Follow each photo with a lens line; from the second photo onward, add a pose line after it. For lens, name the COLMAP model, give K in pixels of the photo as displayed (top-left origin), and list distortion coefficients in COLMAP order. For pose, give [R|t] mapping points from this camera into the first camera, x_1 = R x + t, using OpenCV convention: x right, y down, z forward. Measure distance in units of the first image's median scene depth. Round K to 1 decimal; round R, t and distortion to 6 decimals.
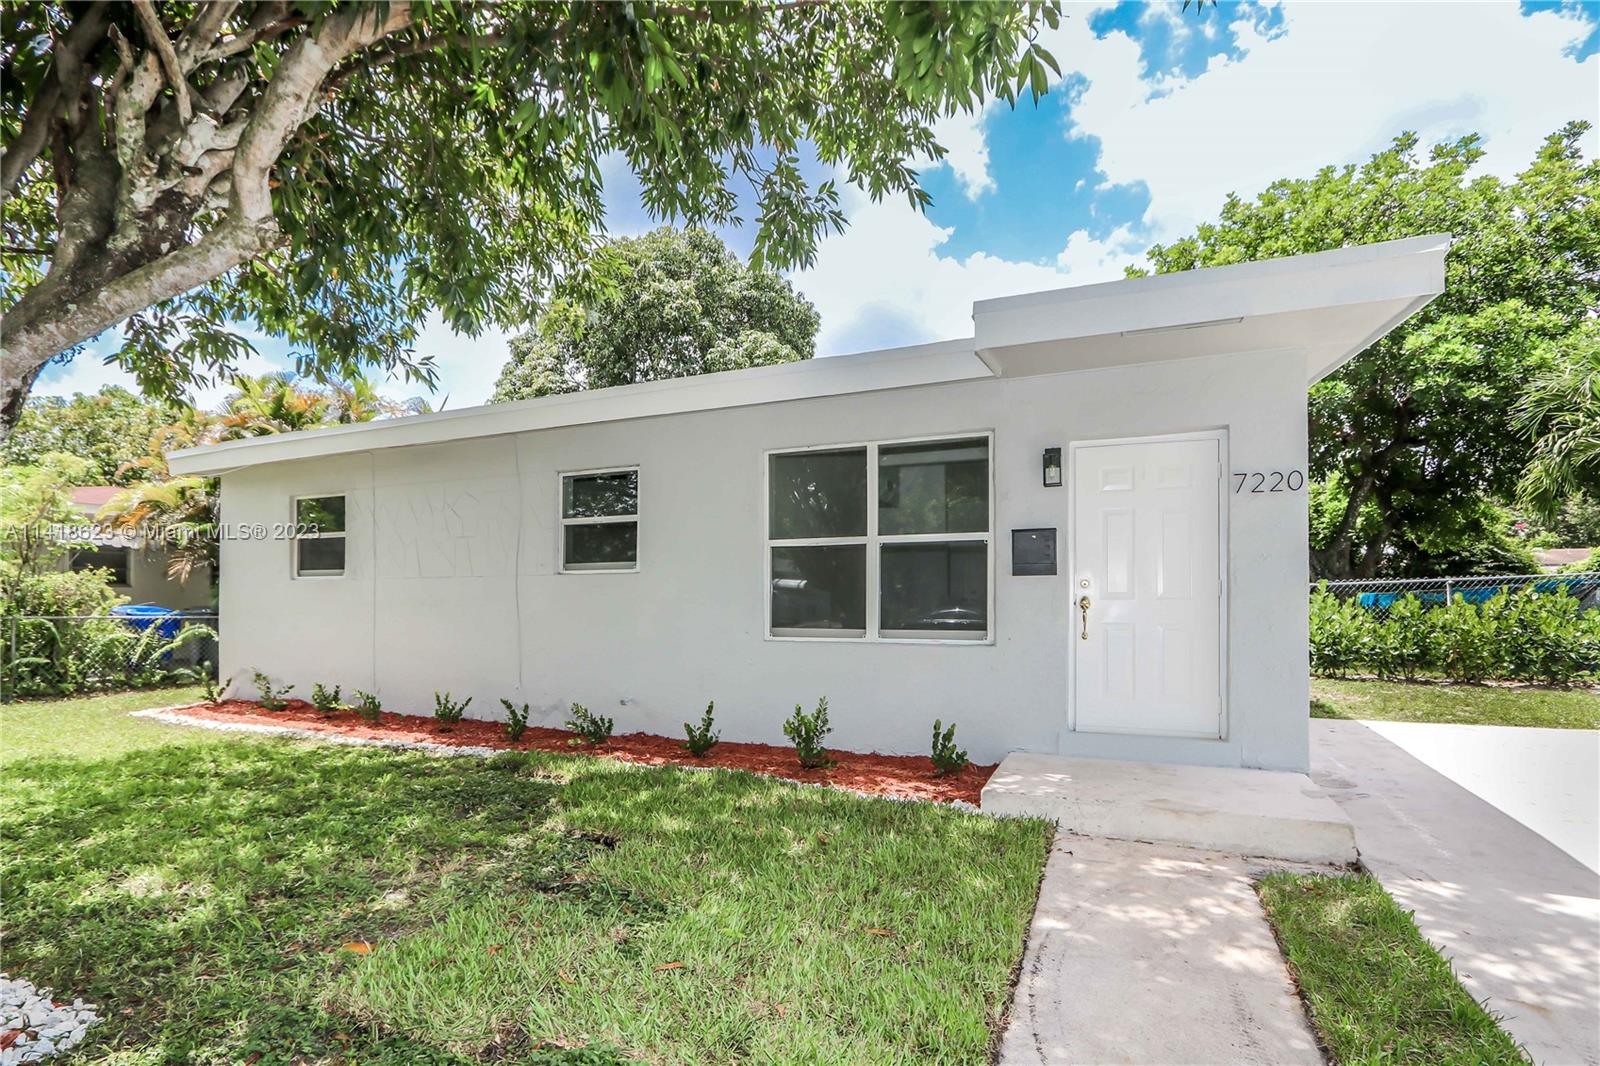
lens RADIAL K [[778.2, 0, 773.0], [0, 778.2, 597.7], [0, 0, 1]] dist [-0.011959, -0.000482]
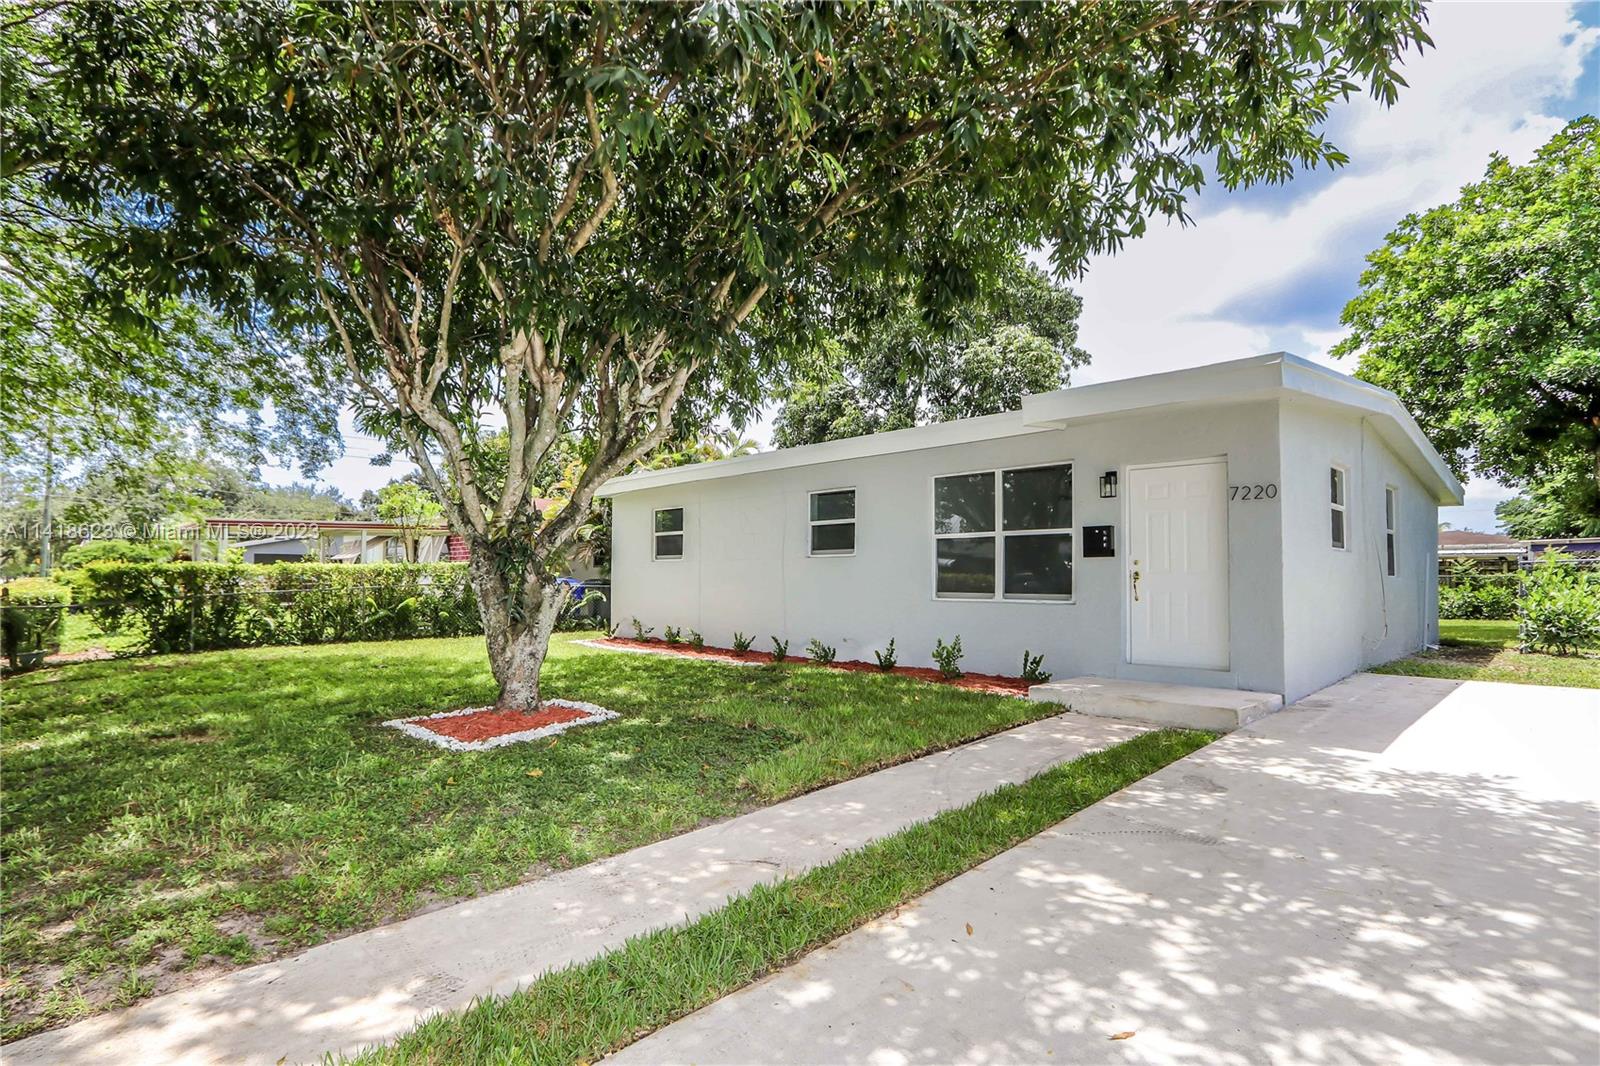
lens RADIAL K [[791.2, 0, 746.1], [0, 791.2, 551.7], [0, 0, 1]] dist [-0.002613, 0.000214]
pose [[0.918755, -0.010192, -0.394696, 0.251762], [-0.002142, 0.999523, -0.030794, 0.007268], [0.394822, 0.029138, 0.918296, -0.533720]]
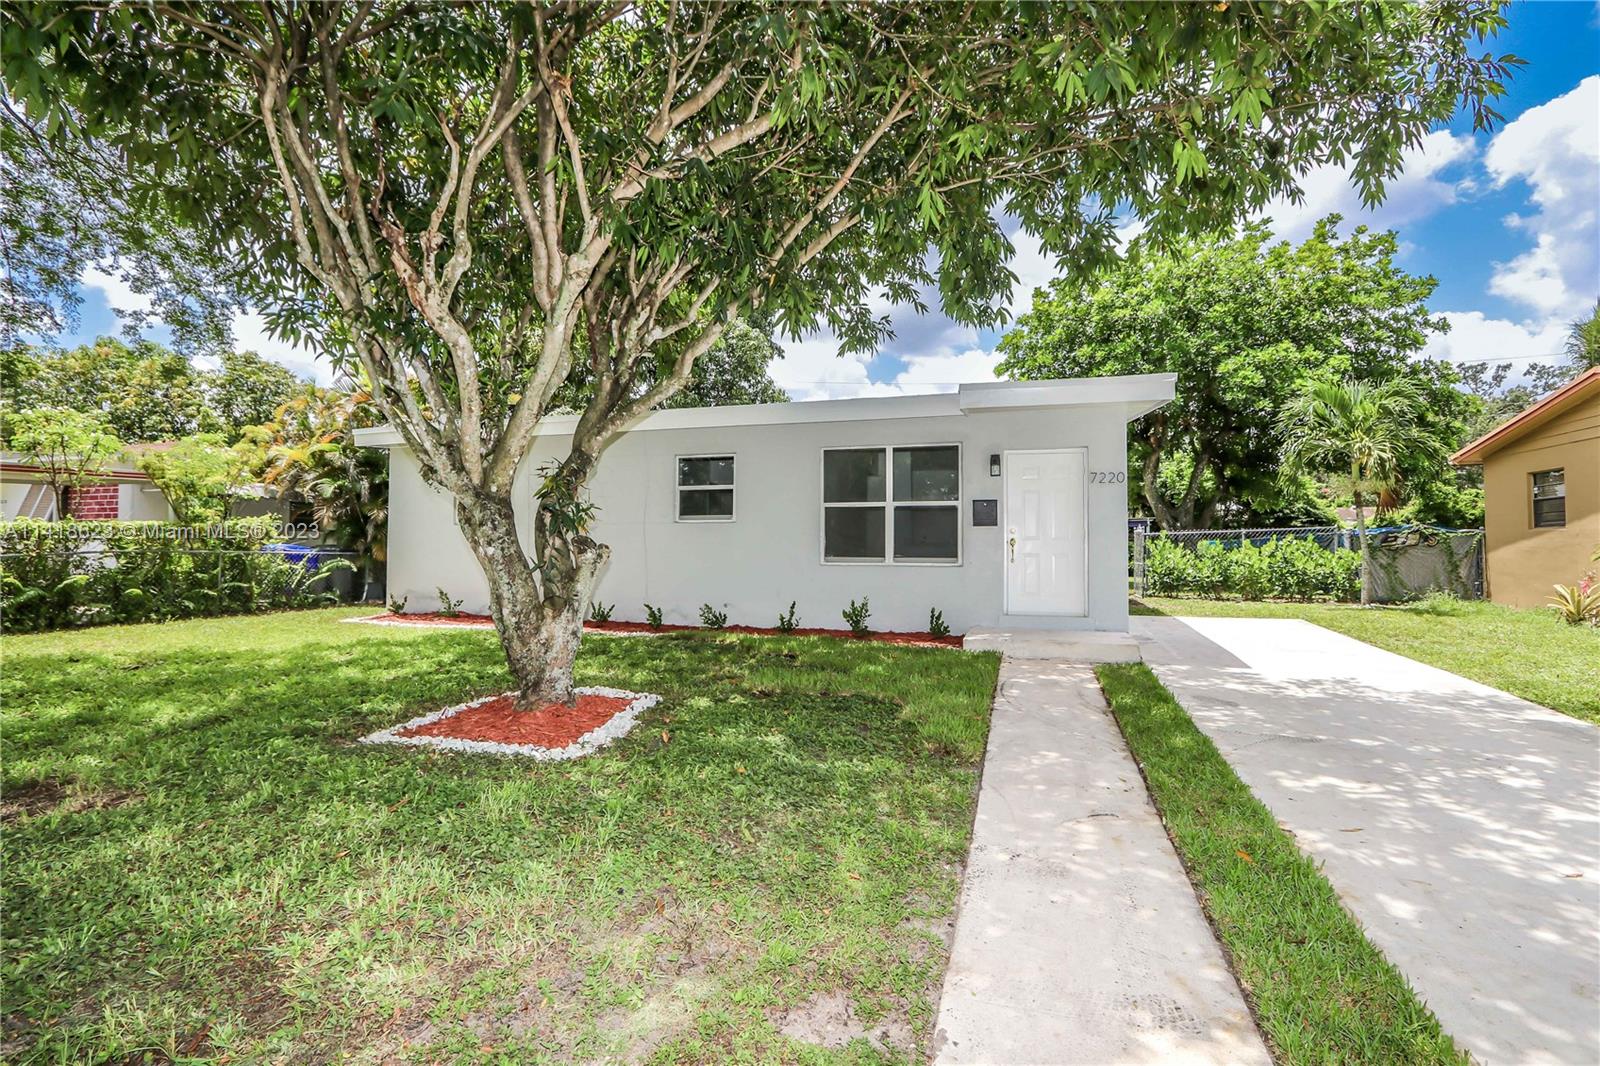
lens RADIAL K [[766.5, 0, 786.0], [0, 766.5, 531.5], [0, 0, 1]] dist [-0.004600, -0.000341]
pose [[0.993144, 0.007429, 0.116664, -0.253562], [-0.005356, 0.999822, -0.018069, 0.013712], [-0.116777, 0.017320, 0.993007, -0.541160]]
